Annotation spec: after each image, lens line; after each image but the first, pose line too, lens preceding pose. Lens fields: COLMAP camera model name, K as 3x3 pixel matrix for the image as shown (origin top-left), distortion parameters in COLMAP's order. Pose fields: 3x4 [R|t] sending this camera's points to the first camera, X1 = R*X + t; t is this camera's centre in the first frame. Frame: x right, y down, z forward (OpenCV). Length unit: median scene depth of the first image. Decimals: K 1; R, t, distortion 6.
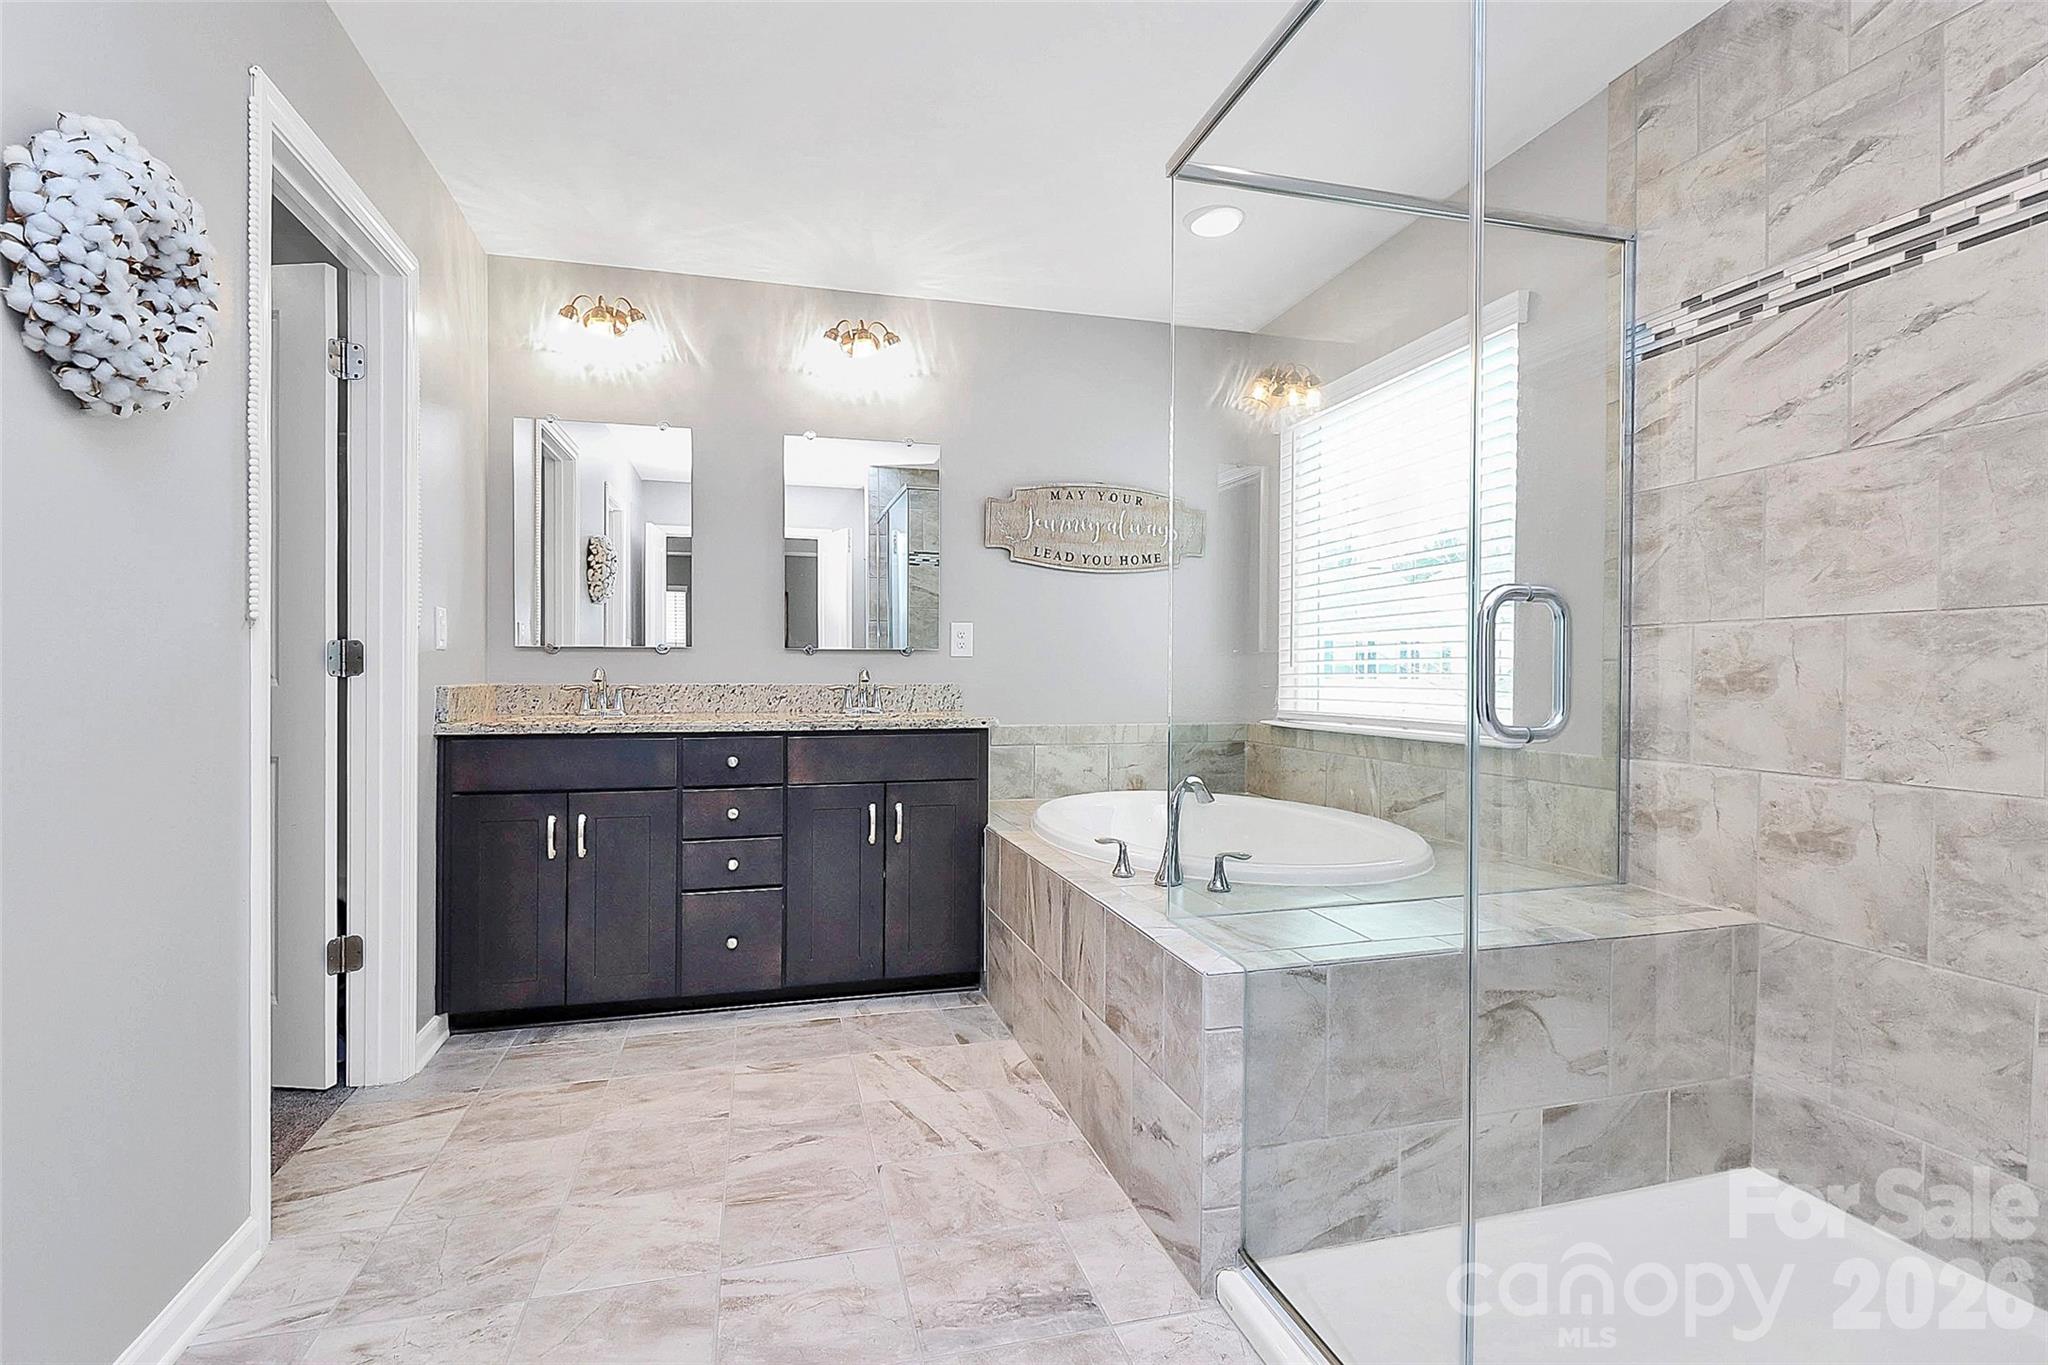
lens RADIAL K [[972.0, 0, 1025.2], [0, 972.0, 662.7], [0, 0, 1]] dist [0.001943, -0.012737]
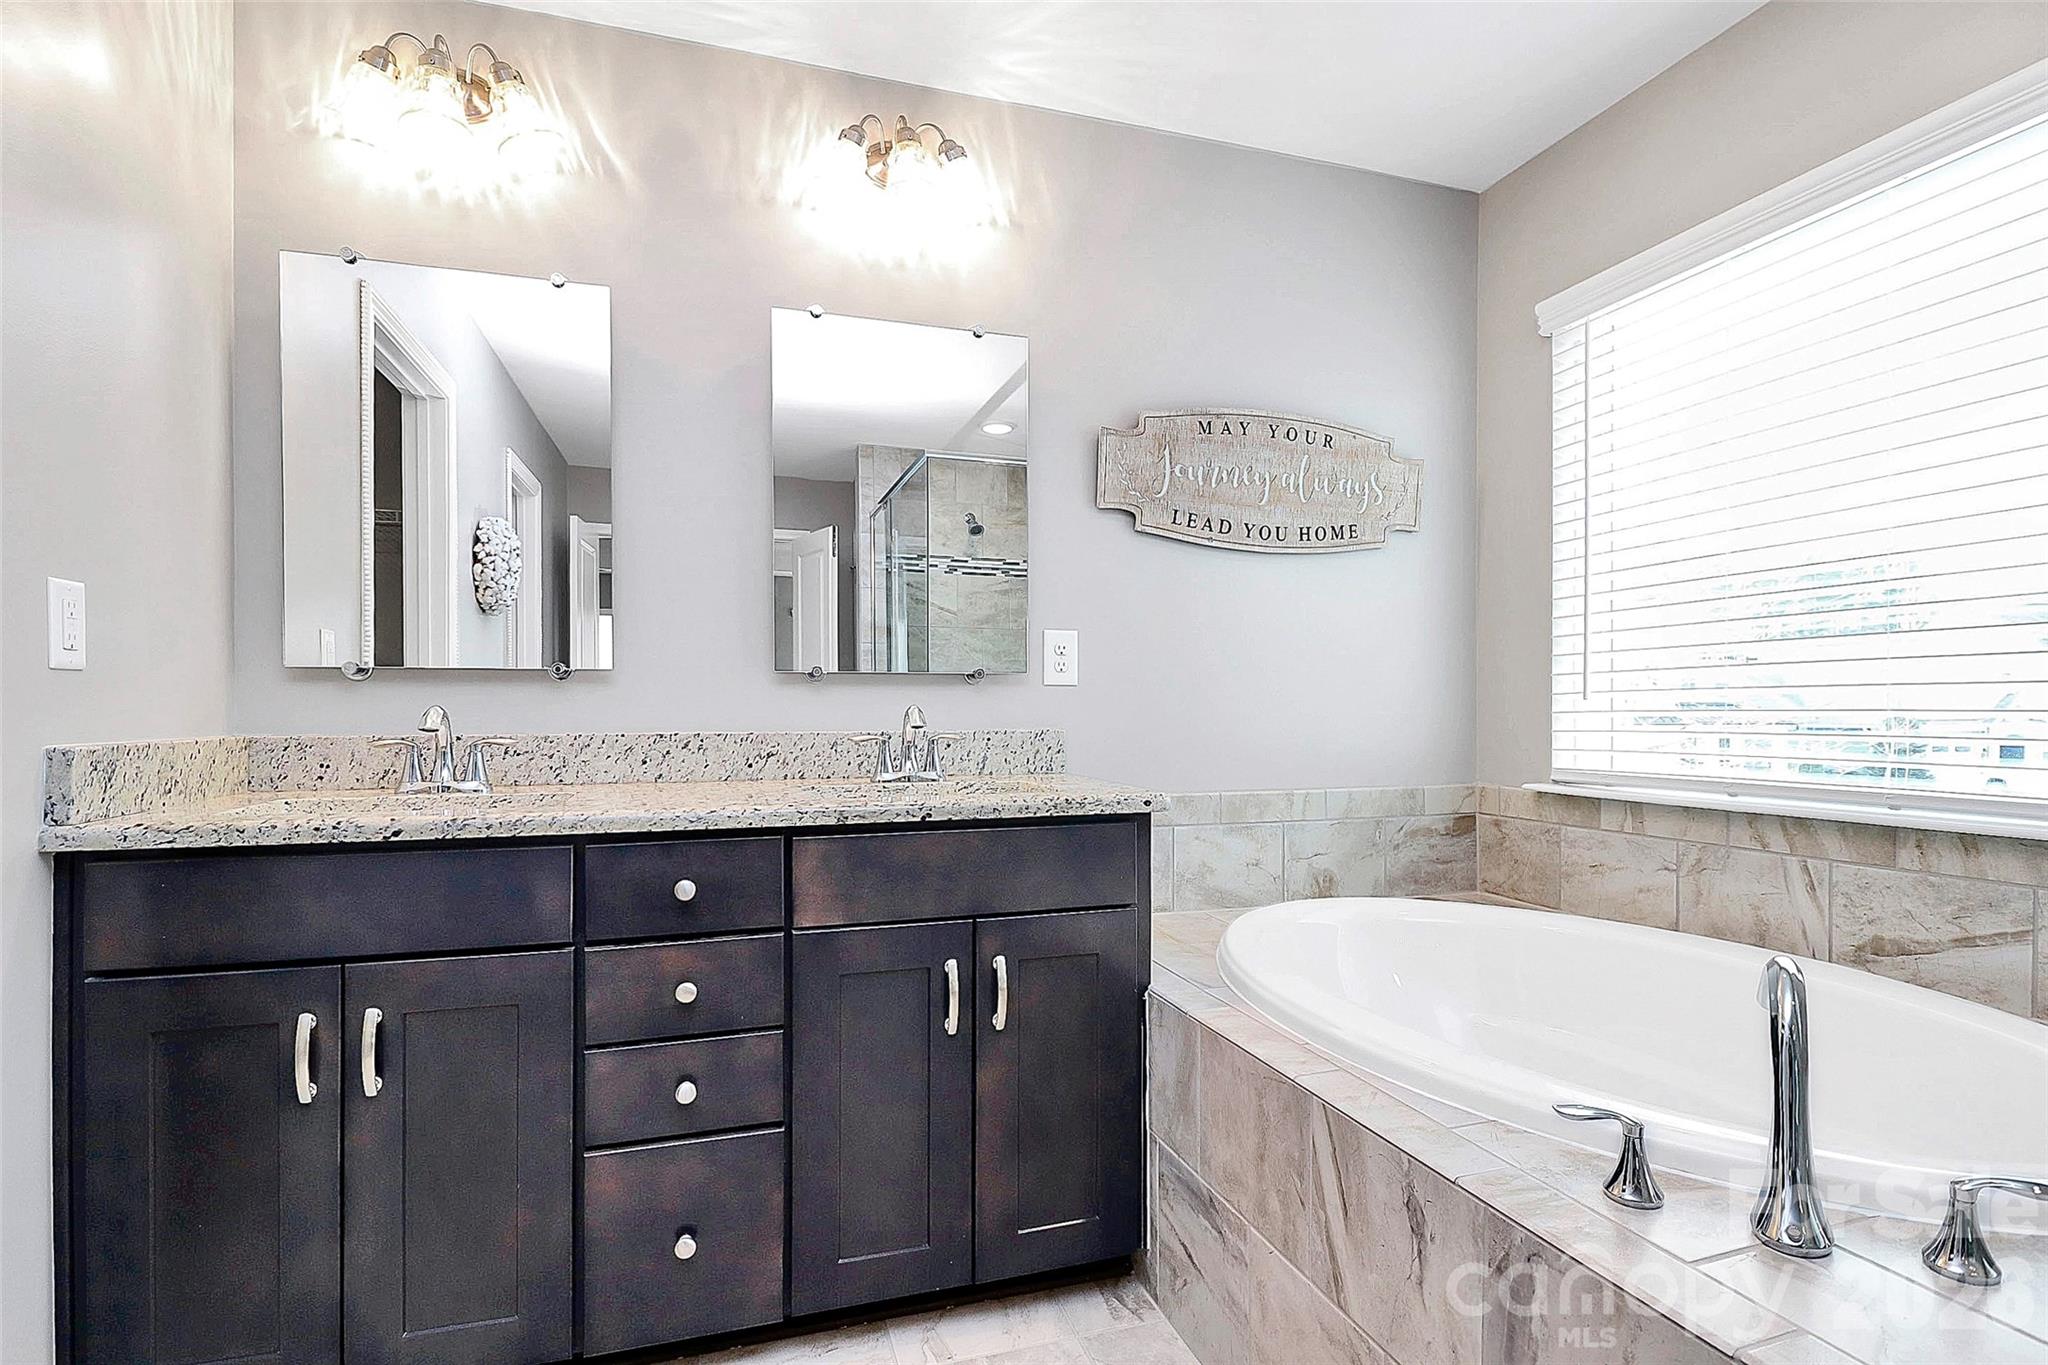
lens RADIAL K [[972.0, 0, 1028.6], [0, 972.0, 708.9], [0, 0, 1]] dist [0.001943, -0.012737]
pose [[0.999048, -0.004568, 0.043393, -0.140794], [0.004102, 0.999933, 0.010817, 0.002172], [-0.043440, -0.010629, 0.999000, 0.478263]]
